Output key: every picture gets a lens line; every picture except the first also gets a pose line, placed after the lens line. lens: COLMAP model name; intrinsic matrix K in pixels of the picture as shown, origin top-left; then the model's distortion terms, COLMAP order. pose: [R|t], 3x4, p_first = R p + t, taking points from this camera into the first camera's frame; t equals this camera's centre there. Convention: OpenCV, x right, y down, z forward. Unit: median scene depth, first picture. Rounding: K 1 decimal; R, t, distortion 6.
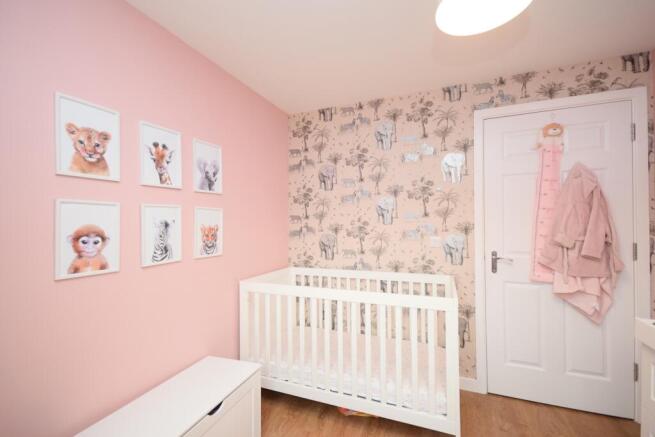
lens RADIAL K [[282.2, 0, 327.5], [0, 282.2, 218.5], [0, 0, 1]] dist [-0.000175, -0.000013]
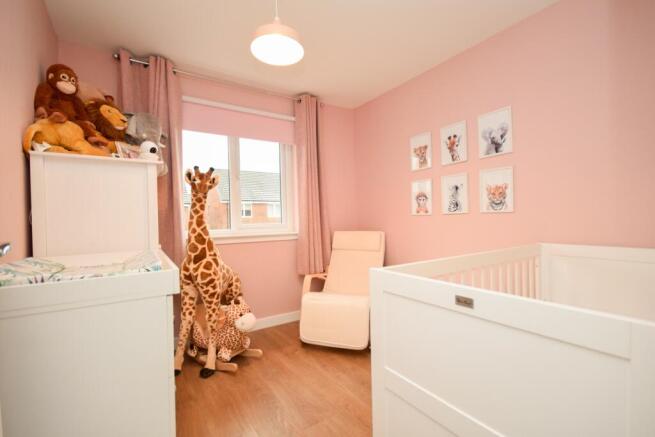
lens RADIAL K [[282.2, 0, 327.5], [0, 282.2, 218.5], [0, 0, 1]] dist [-0.000175, -0.000013]
pose [[-0.572172, 0.013695, -0.820020, 1.040332], [0.031309, 0.999496, -0.005154, 0.169137], [0.819536, -0.028623, -0.572312, 1.281442]]
